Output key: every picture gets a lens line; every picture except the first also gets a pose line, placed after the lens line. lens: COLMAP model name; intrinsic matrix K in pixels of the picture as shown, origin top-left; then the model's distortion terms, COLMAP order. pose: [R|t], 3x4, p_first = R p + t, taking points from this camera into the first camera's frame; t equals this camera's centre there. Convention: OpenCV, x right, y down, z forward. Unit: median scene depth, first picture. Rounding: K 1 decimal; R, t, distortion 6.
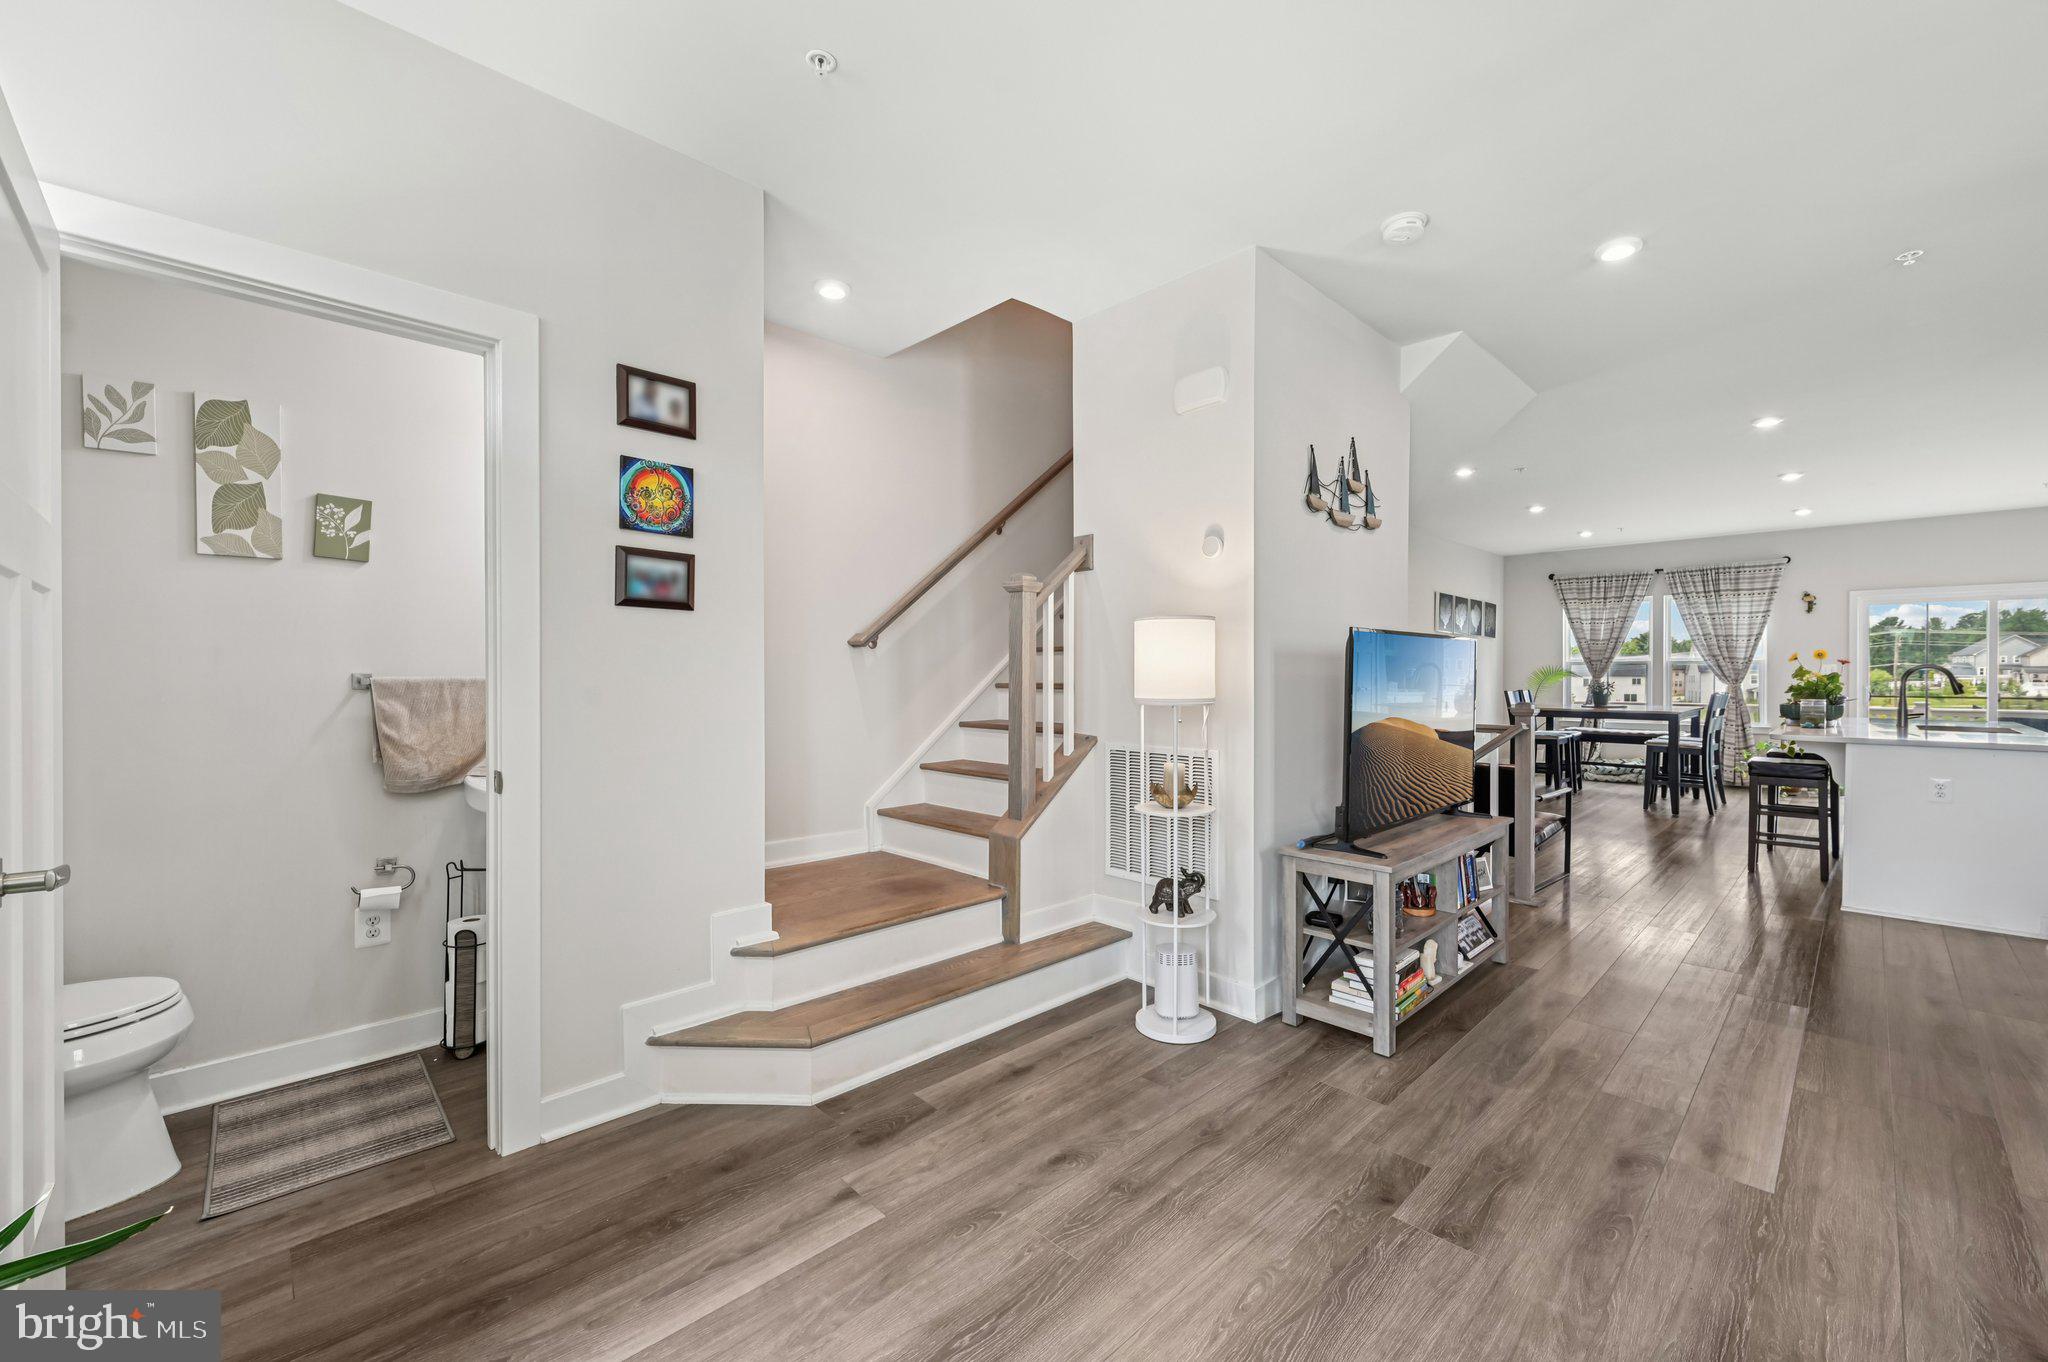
lens RADIAL K [[820.9, 0, 1036.3], [0, 820.9, 681.4], [0, 0, 1]] dist [-0.003274, 0.000884]
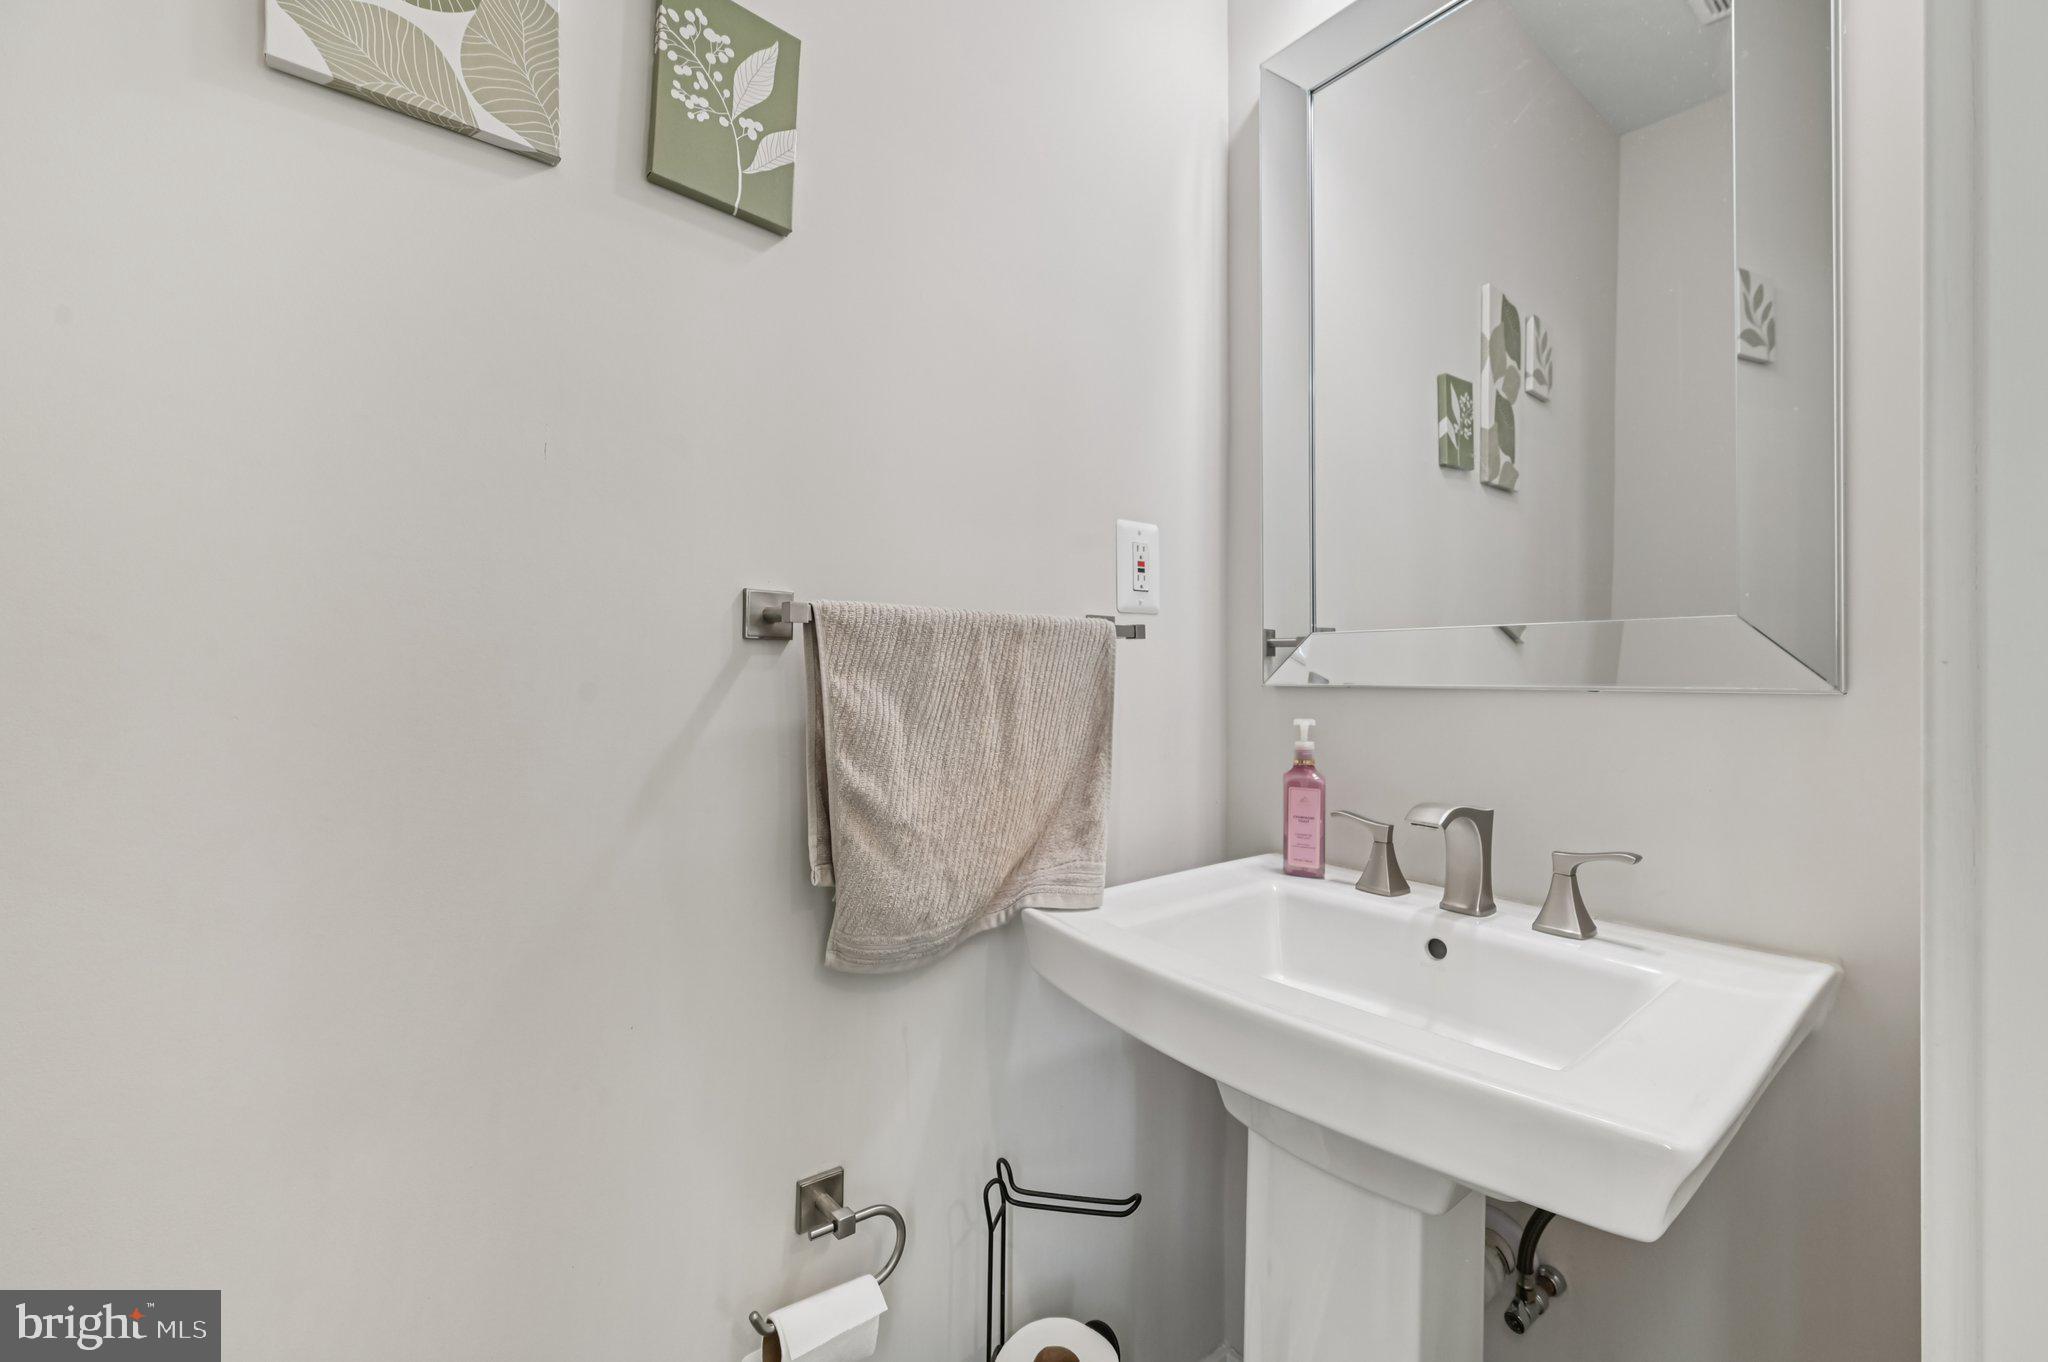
lens RADIAL K [[820.9, 0, 1024.6], [0, 820.9, 686.4], [0, 0, 1]] dist [-0.003274, 0.000884]
pose [[0.995360, 0.007707, -0.095909, -0.404939], [-0.008119, 0.999959, -0.003907, 0.015790], [0.095875, 0.004667, 0.995382, 0.407446]]
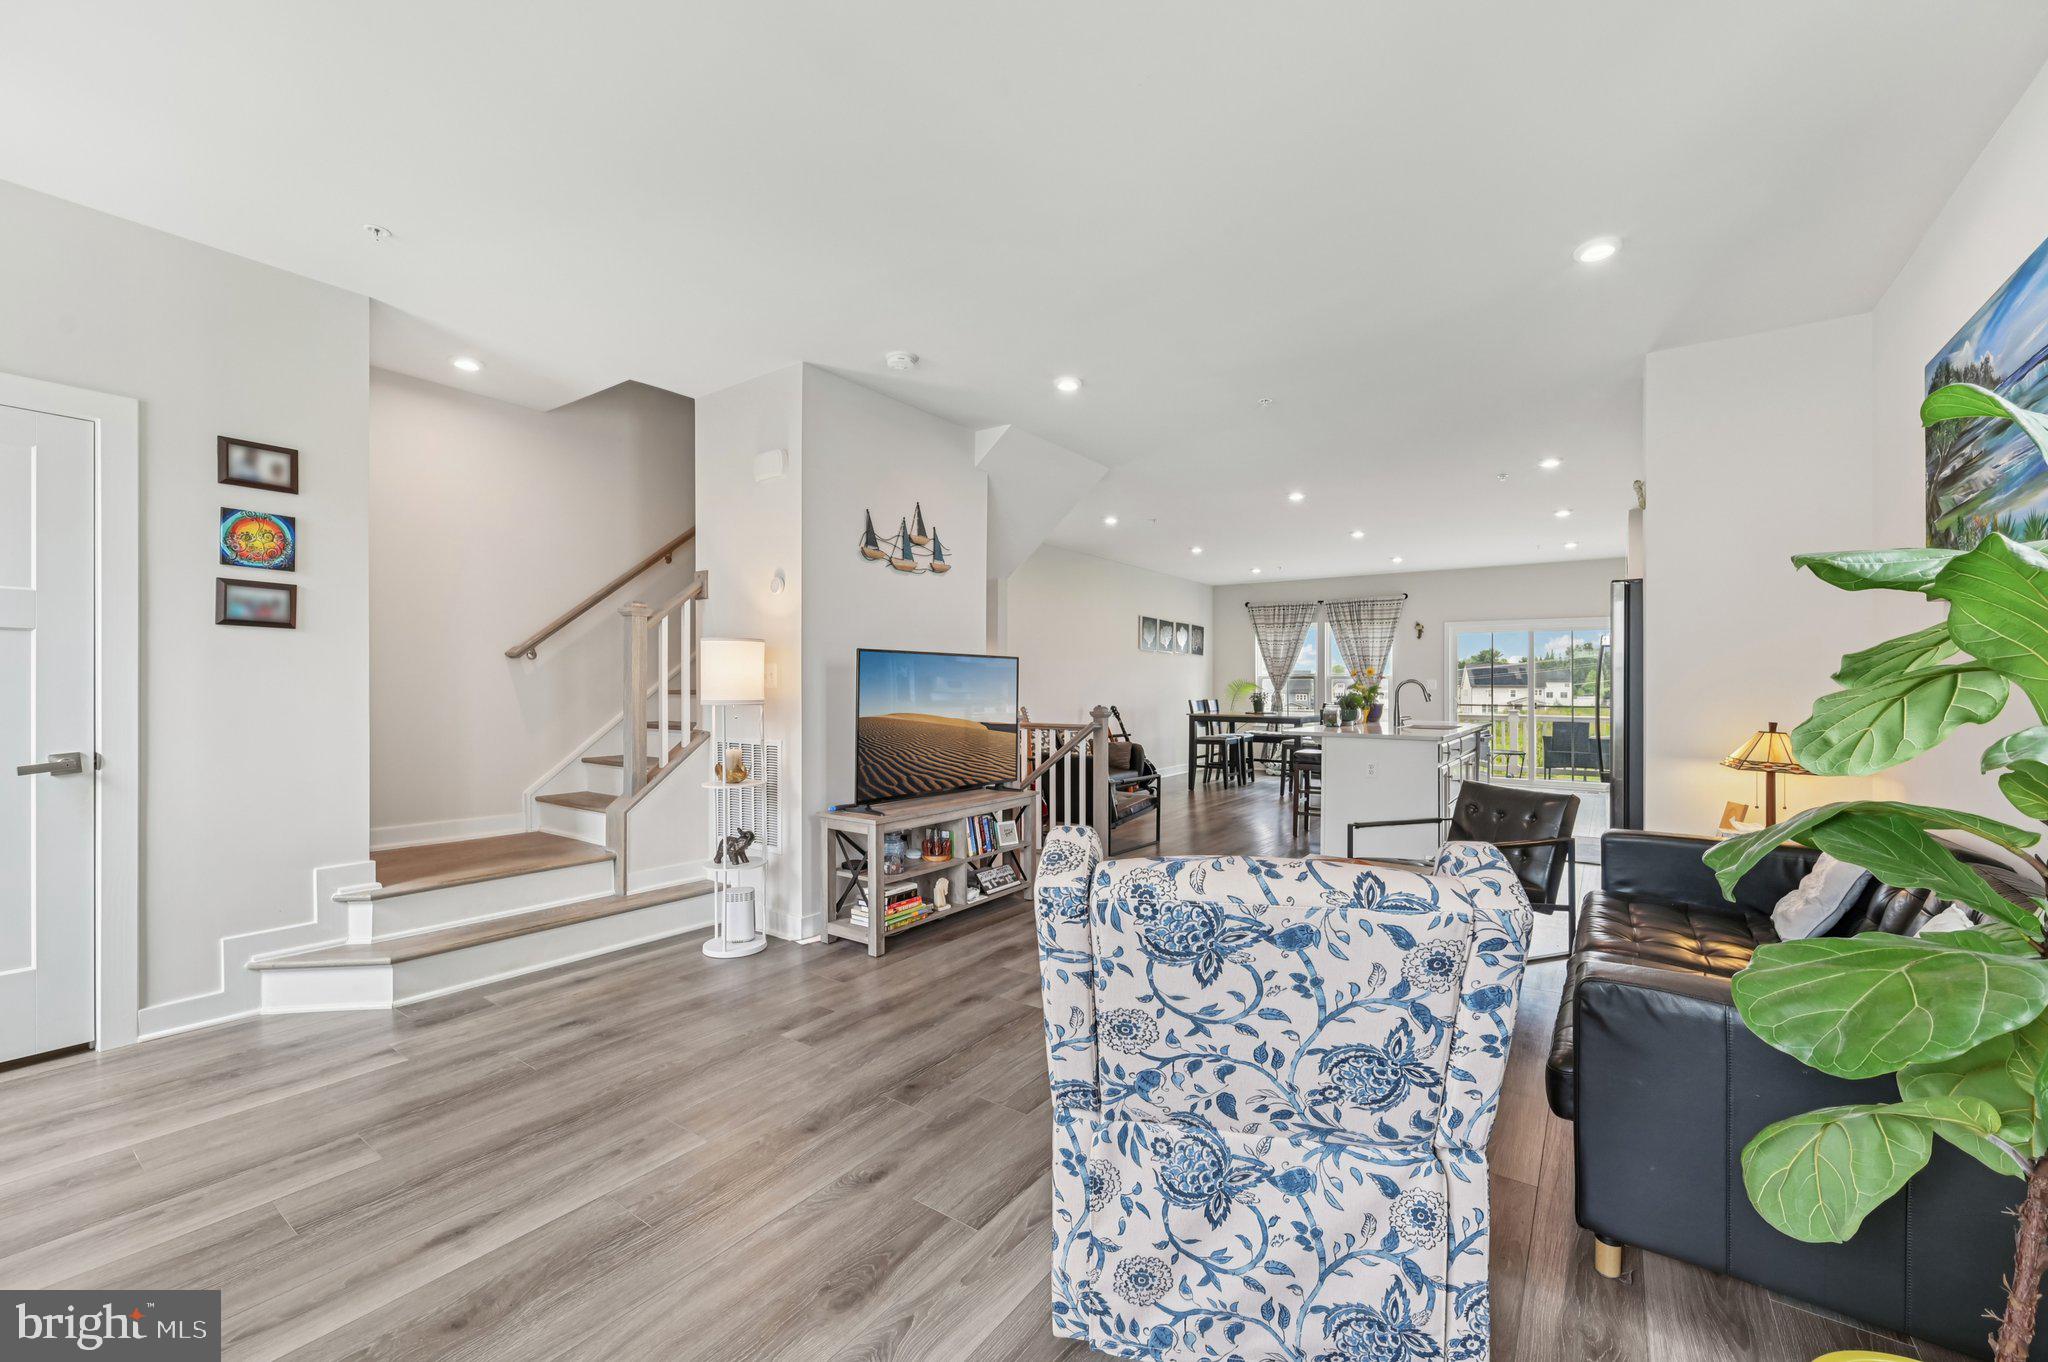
lens RADIAL K [[820.9, 0, 1039.4], [0, 820.9, 691.9], [0, 0, 1]] dist [-0.003274, 0.000884]
pose [[0.982817, 0.004147, 0.184538, 0.353042], [-0.003908, 0.999991, -0.001660, 0.006739], [-0.184543, 0.000910, 0.982824, -0.337210]]
